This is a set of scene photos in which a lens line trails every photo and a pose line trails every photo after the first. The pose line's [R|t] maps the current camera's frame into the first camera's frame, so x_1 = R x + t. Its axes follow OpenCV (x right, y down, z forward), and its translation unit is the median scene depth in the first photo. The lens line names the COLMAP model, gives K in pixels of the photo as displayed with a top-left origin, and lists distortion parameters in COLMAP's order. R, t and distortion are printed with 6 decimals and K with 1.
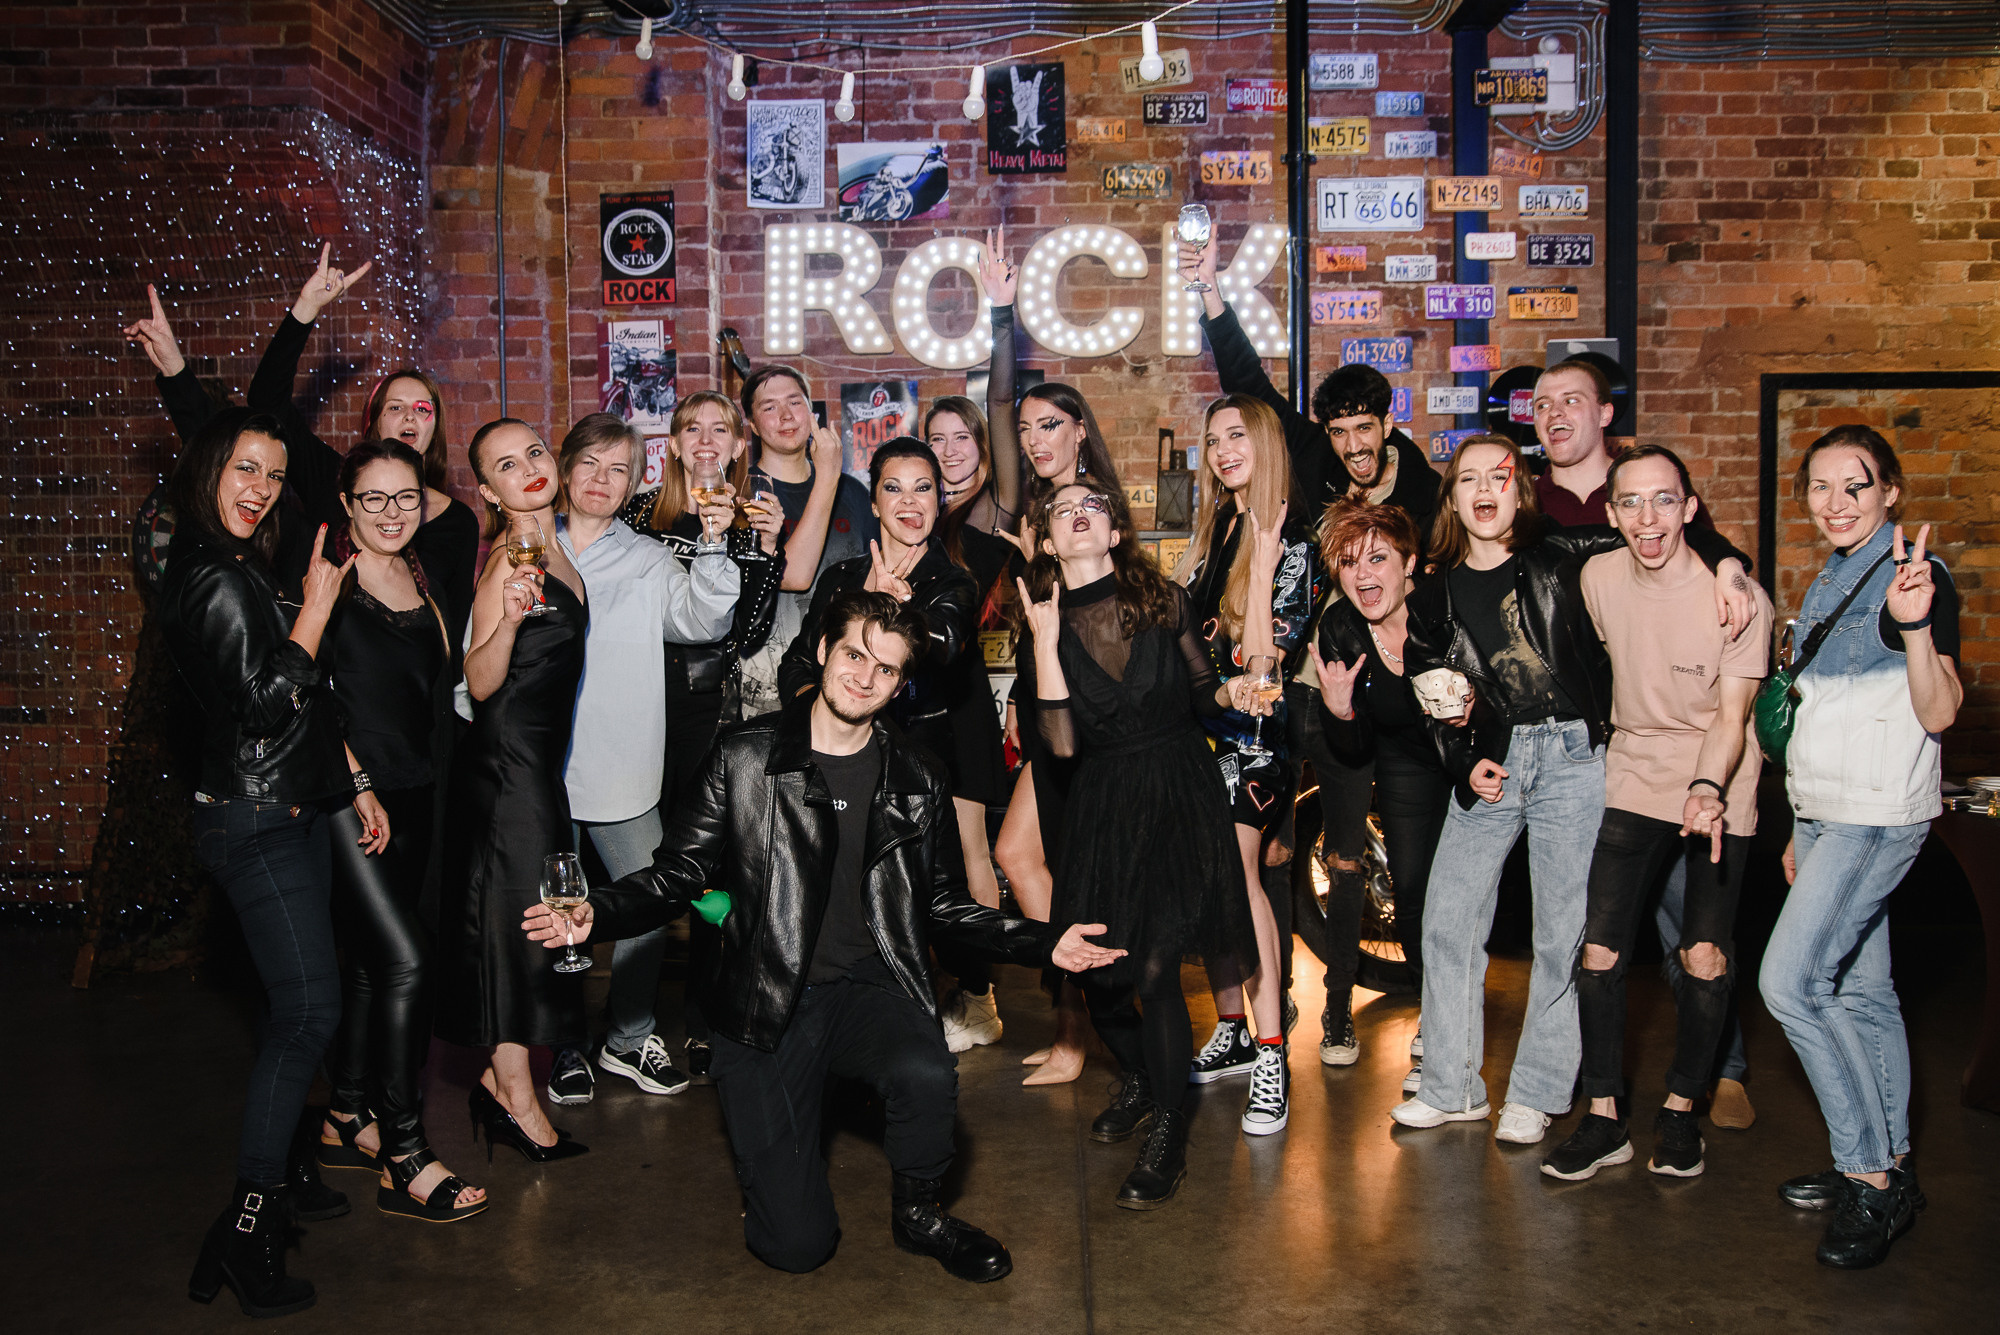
lens RADIAL K [[1842.3, 0, 931.7], [0, 1842.3, 657.6], [0, 0, 1]] dist [-0.116619, 0.111715]
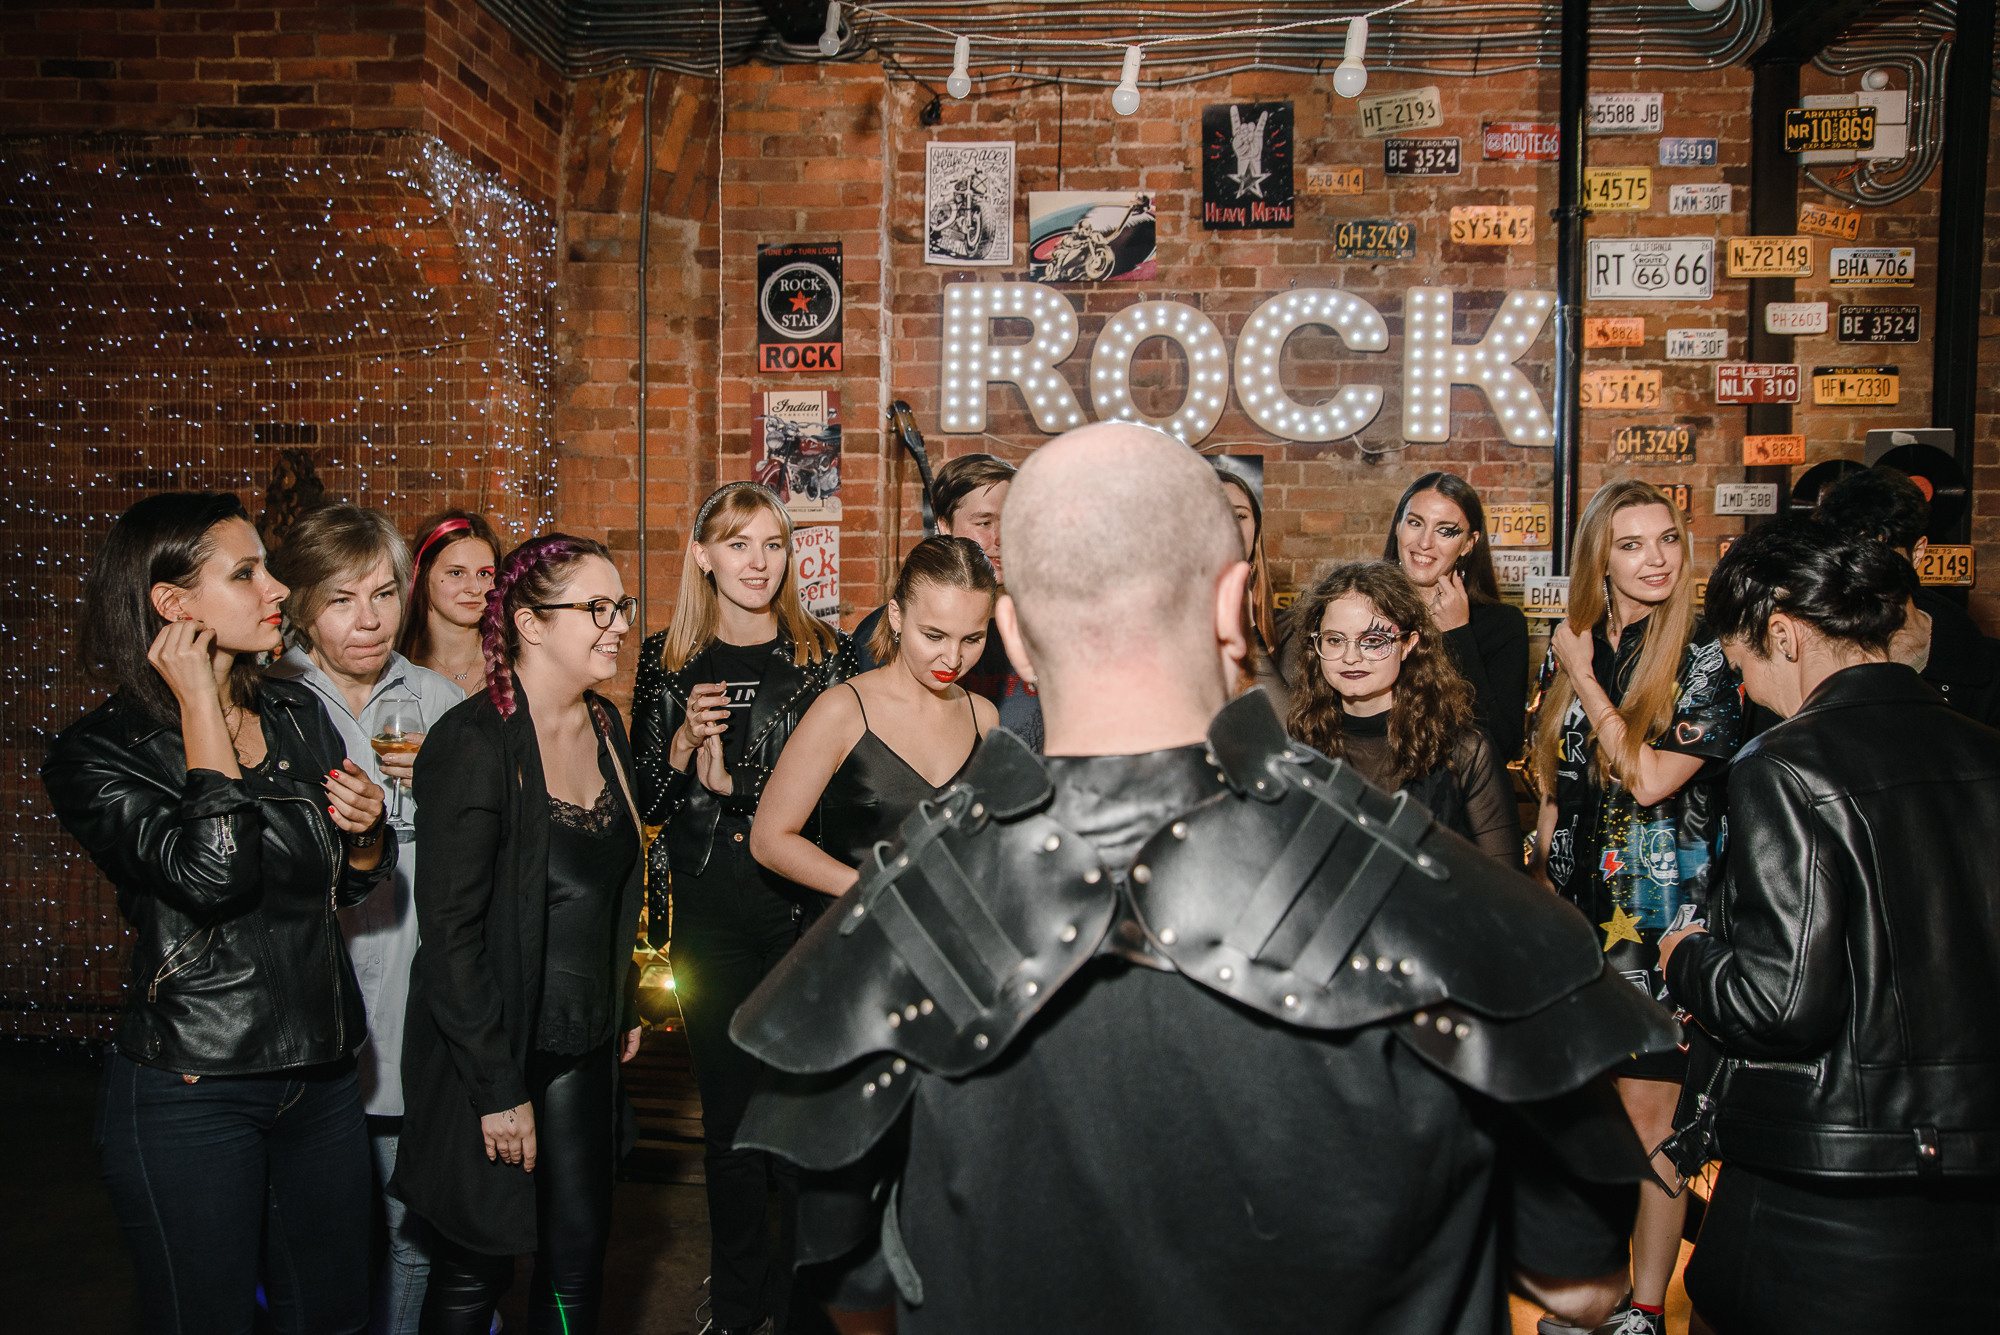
lens RADIAL K [[1622.9, 0, 940.3], [0, 1622.9, 657.0], [0, 0, 1]] dist [-0.096469, 0.110700]
pose [[0.998655, 0.021535, -0.047171, -0.053875], [-0.022507, 0.999543, -0.020173, -0.043381], [0.046715, 0.021207, 0.998683, 0.237159]]
